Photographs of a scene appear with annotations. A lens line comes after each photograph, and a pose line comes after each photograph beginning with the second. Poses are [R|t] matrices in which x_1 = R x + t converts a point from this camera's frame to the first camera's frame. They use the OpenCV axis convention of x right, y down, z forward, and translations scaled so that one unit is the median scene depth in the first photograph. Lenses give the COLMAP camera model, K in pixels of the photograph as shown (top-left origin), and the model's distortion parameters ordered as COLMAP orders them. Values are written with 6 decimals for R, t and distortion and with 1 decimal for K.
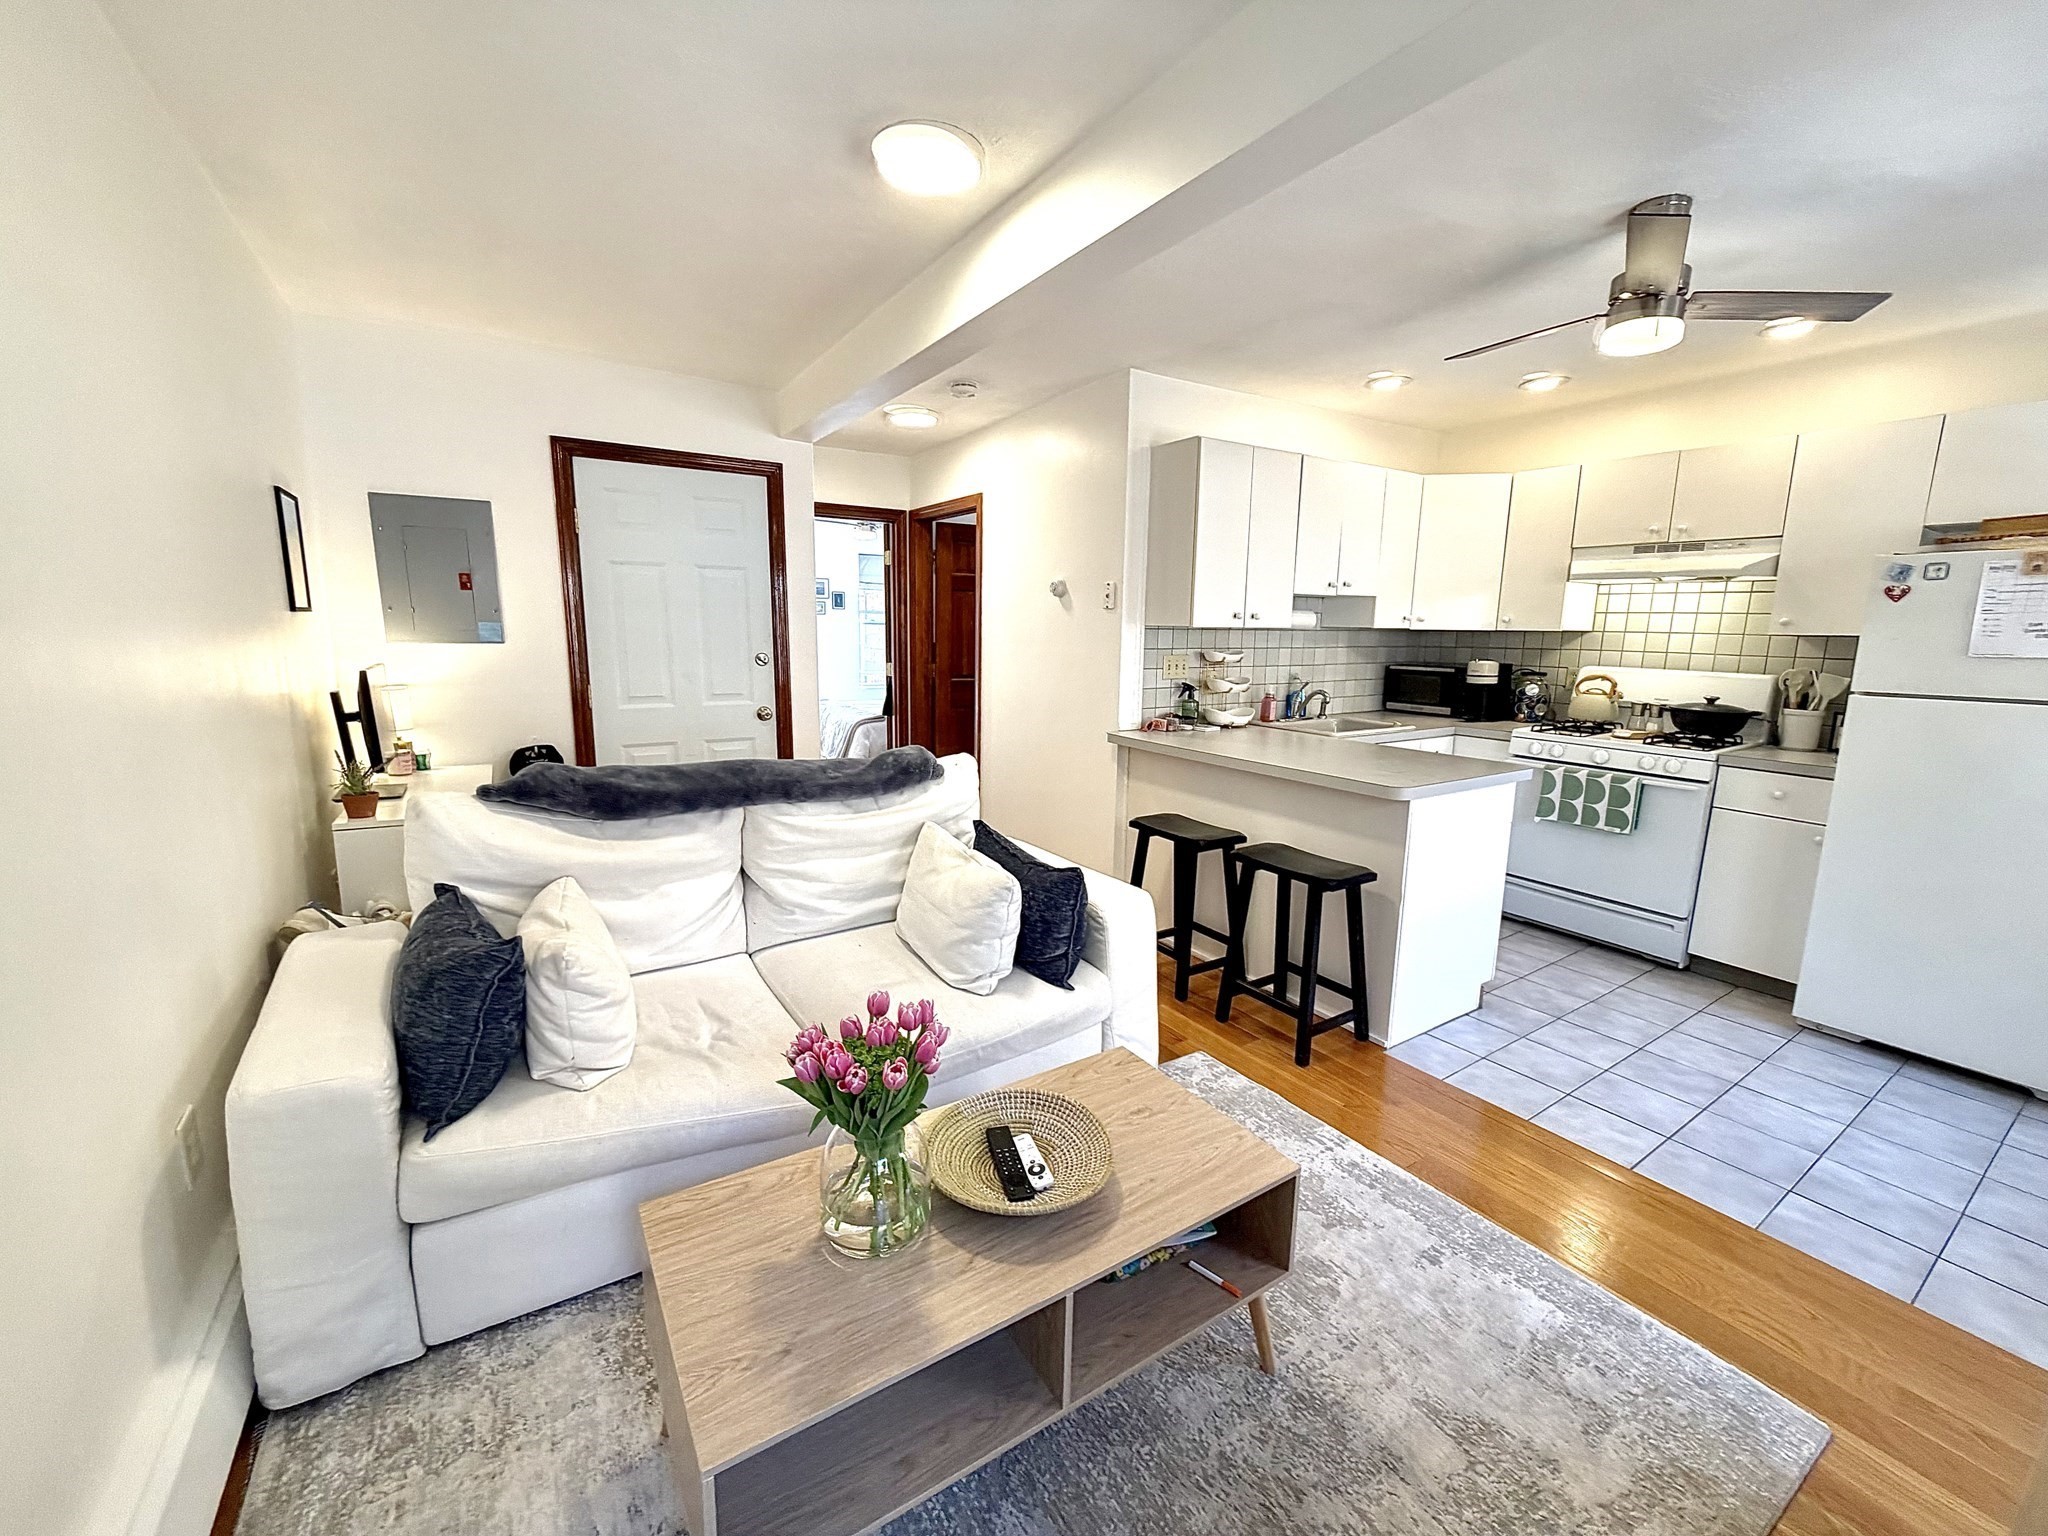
lens RADIAL K [[823.3, 0, 1016.4], [0, 823.3, 762.5], [0, 0, 1]] dist [0.003113, -0.000016]
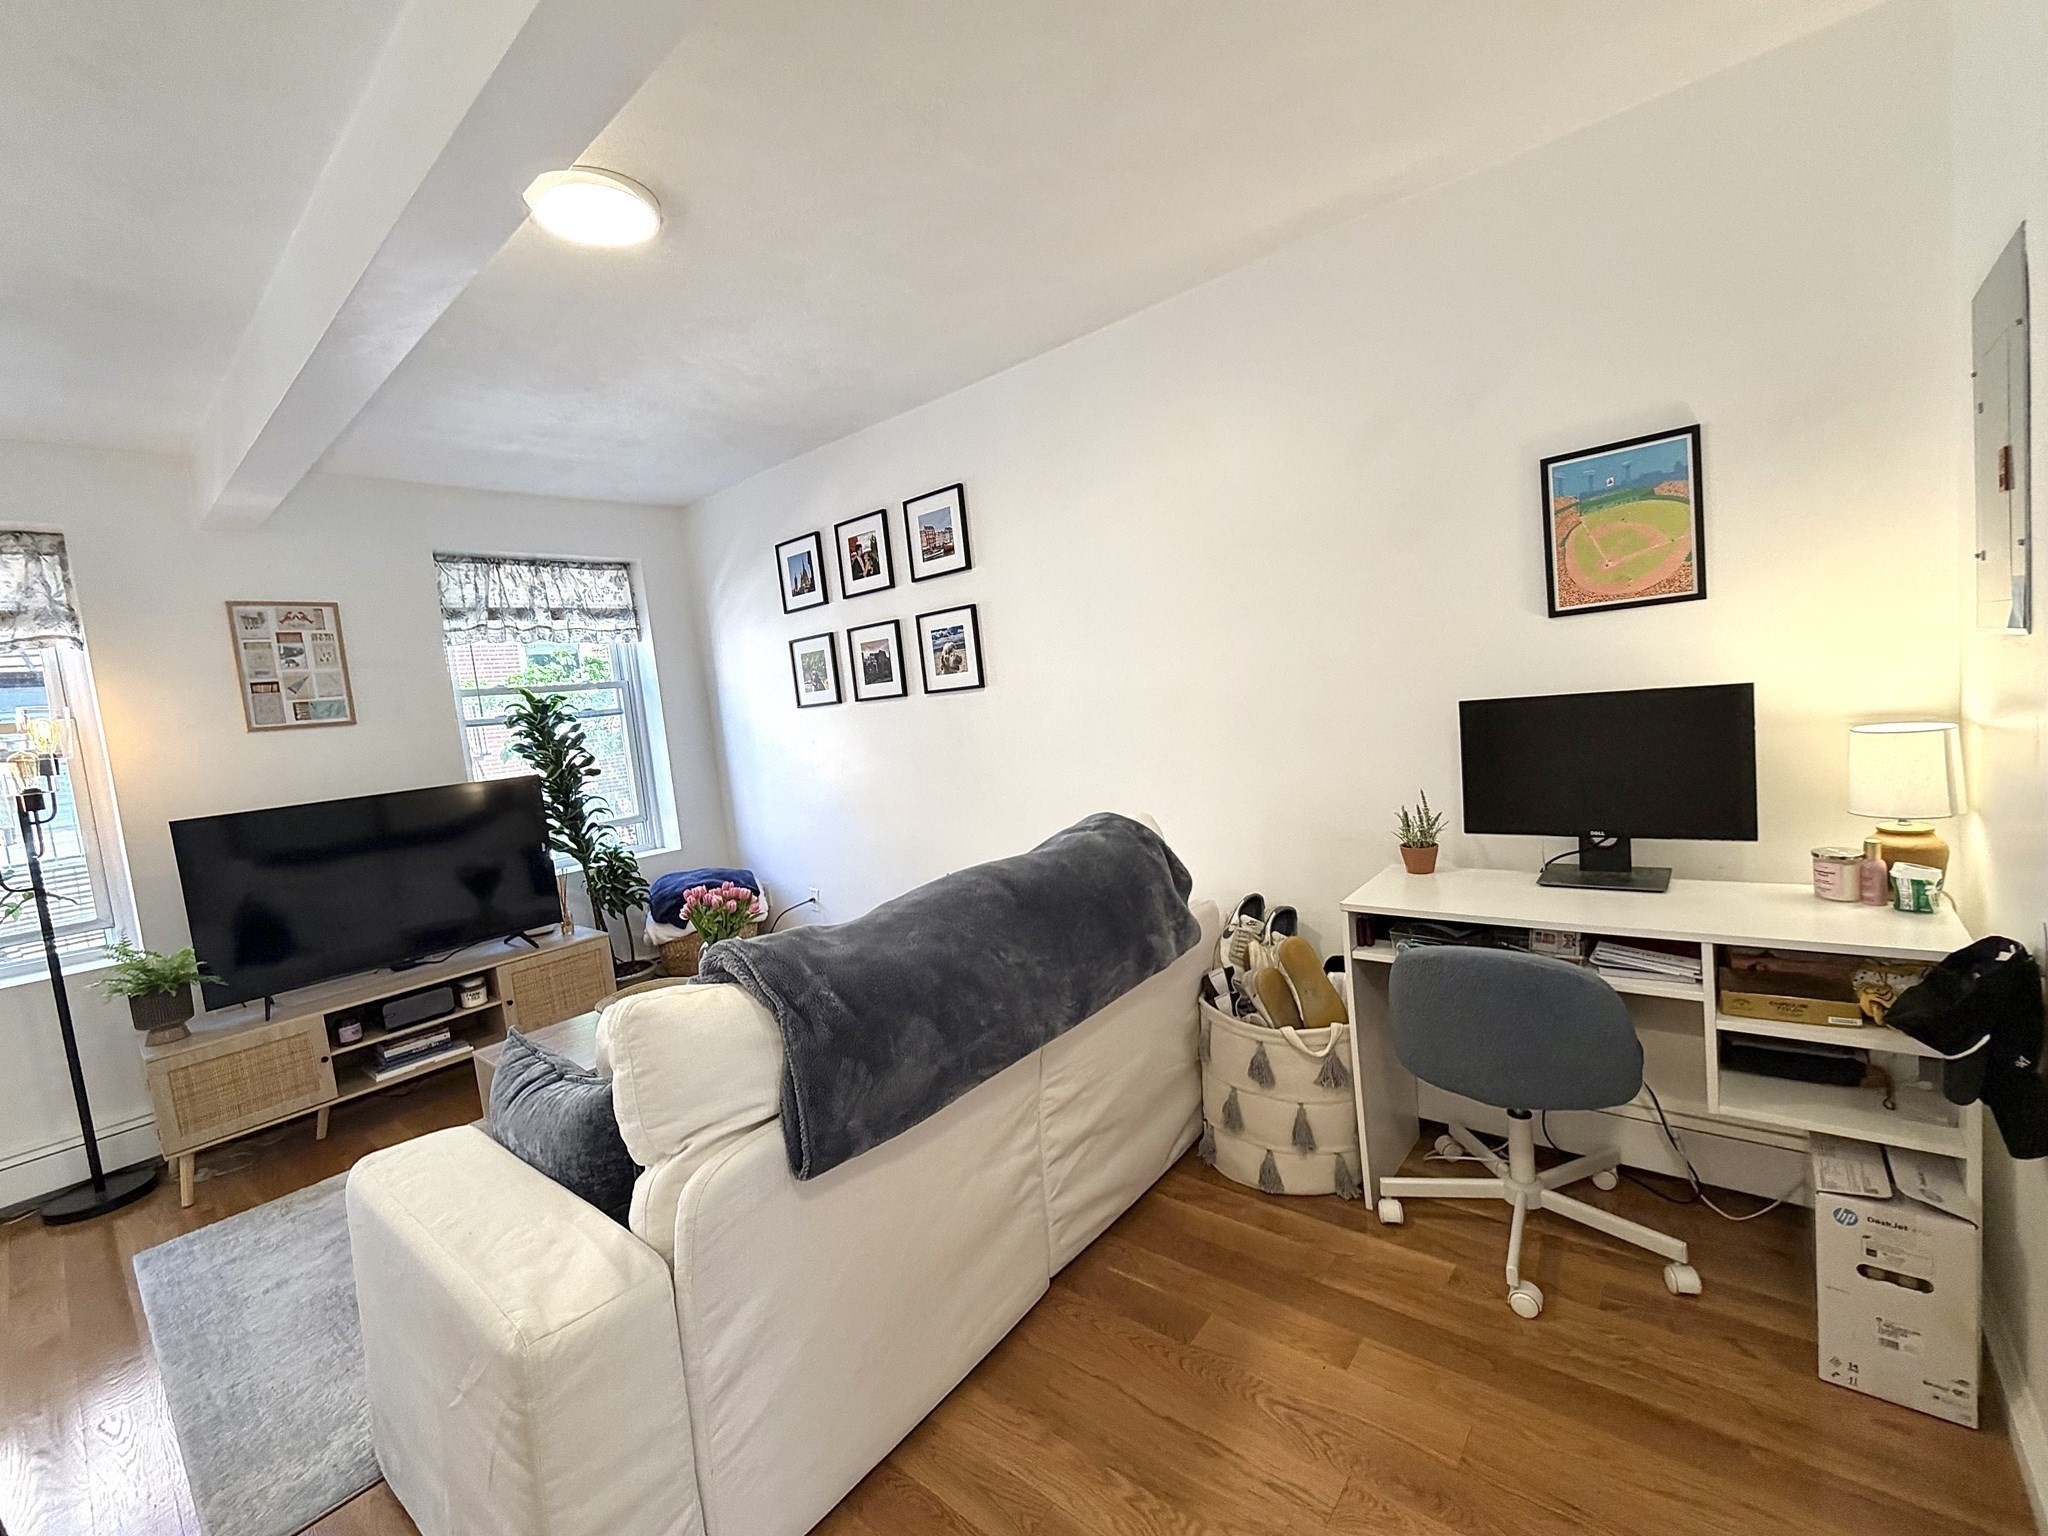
lens RADIAL K [[823.3, 0, 1016.4], [0, 823.3, 762.5], [0, 0, 1]] dist [0.003113, -0.000016]
pose [[-0.941998, 0.109266, -0.317333, -0.108777], [0.034289, 0.971904, 0.232866, -0.186839], [0.333862, 0.208478, -0.919279, 1.174521]]
